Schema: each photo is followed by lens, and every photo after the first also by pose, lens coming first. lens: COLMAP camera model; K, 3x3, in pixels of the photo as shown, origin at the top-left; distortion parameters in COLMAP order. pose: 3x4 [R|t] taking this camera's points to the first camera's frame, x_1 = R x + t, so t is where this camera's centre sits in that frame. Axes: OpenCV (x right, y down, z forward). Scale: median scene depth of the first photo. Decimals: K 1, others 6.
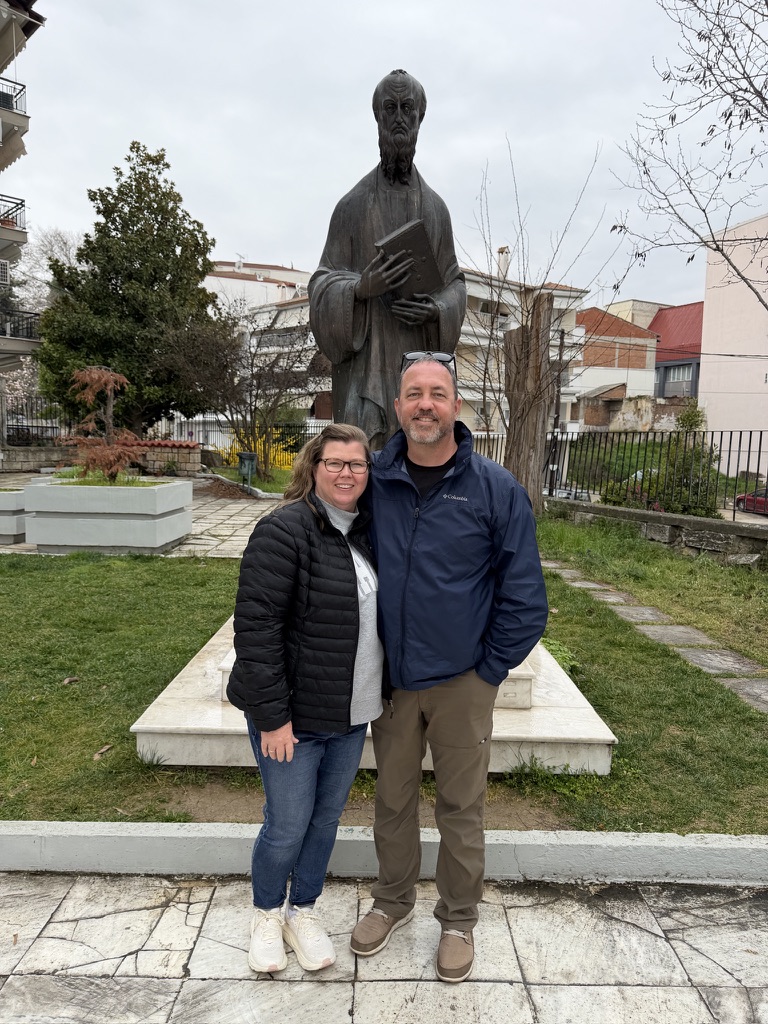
lens RADIAL K [[719.4, 0, 384.0], [0, 719.4, 512.0], [0, 0, 1]] dist [0.099558, -0.149578]
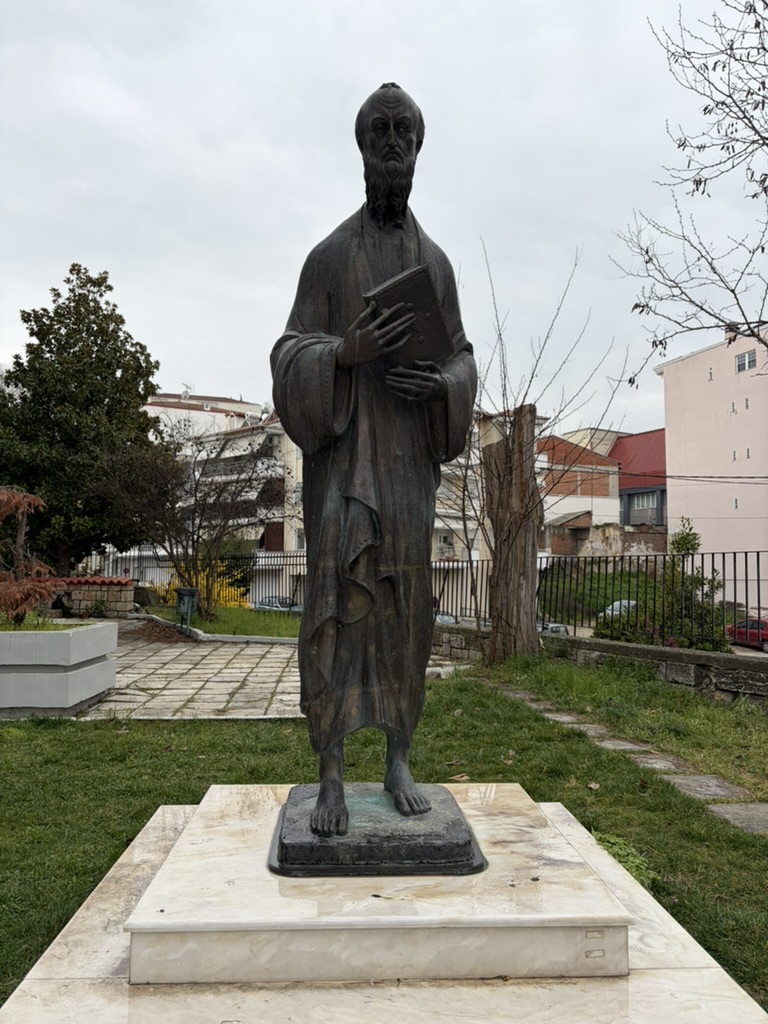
lens RADIAL K [[771.2, 0, 379.7], [0, 771.2, 515.6], [0, 0, 1]] dist [0.036670, -0.003200]
pose [[0.998356, -0.012244, 0.056000, -0.019295], [0.021805, 0.984600, -0.173456, -0.003216], [-0.053014, 0.174391, 0.983248, 0.116608]]
